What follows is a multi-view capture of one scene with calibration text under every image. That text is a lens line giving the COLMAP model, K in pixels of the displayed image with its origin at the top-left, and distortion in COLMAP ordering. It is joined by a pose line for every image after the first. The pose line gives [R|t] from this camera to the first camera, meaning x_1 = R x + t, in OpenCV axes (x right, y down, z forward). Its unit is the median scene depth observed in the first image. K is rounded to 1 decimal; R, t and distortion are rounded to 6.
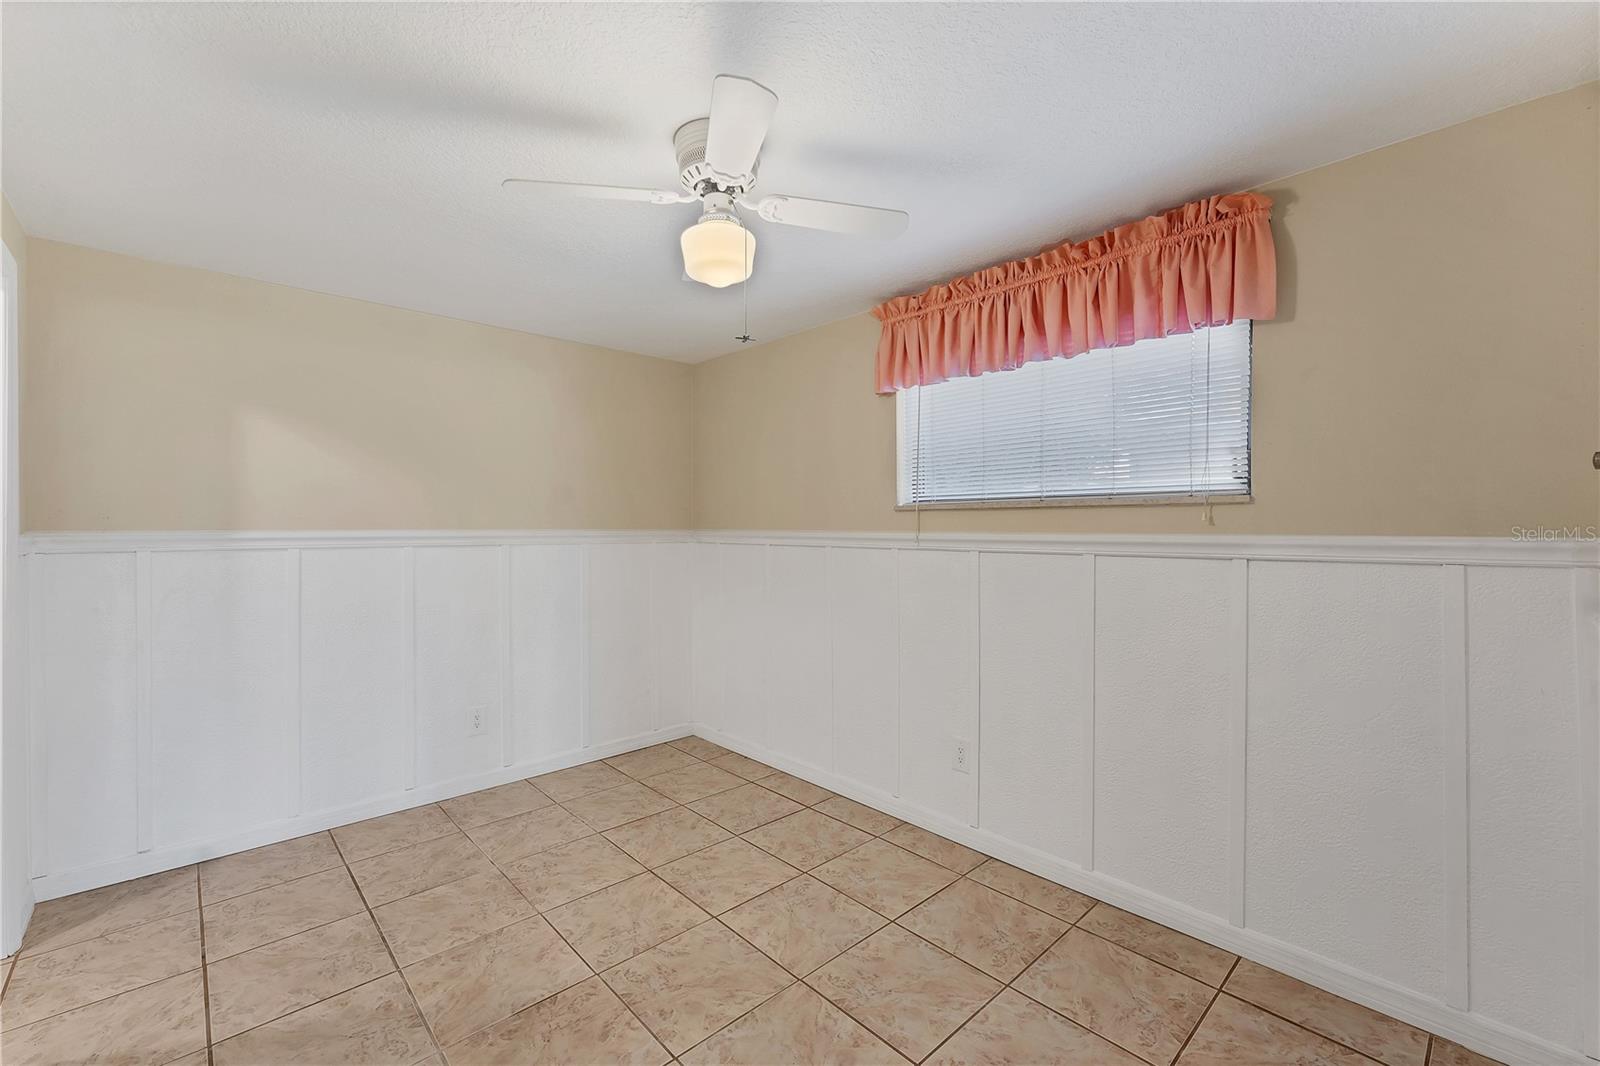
lens RADIAL K [[652.9, 0, 794.8], [0, 652.9, 529.3], [0, 0, 1]] dist [0.001392, -0.000256]
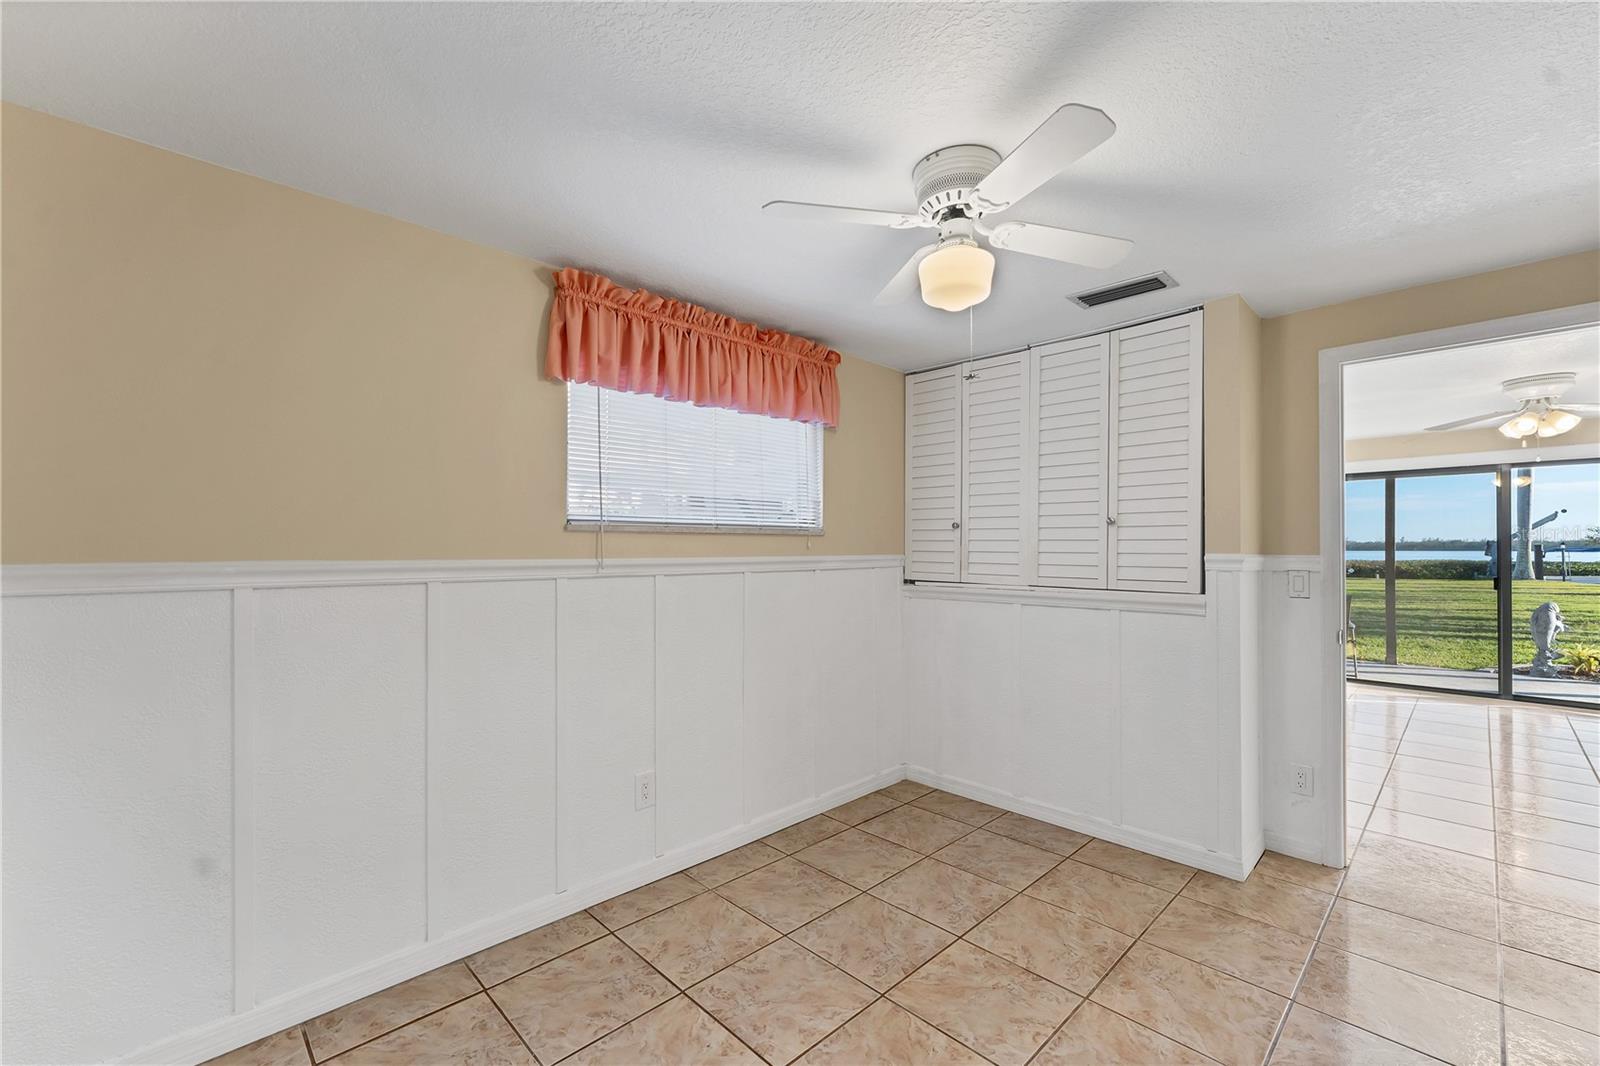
lens RADIAL K [[652.9, 0, 795.0], [0, 652.9, 544.9], [0, 0, 1]] dist [0.001392, -0.000256]
pose [[-0.001046, 0.008348, 0.999965, -0.788283], [0.008148, 0.999932, -0.008339, -0.002766], [-0.999966, 0.008139, -0.001114, 0.879154]]
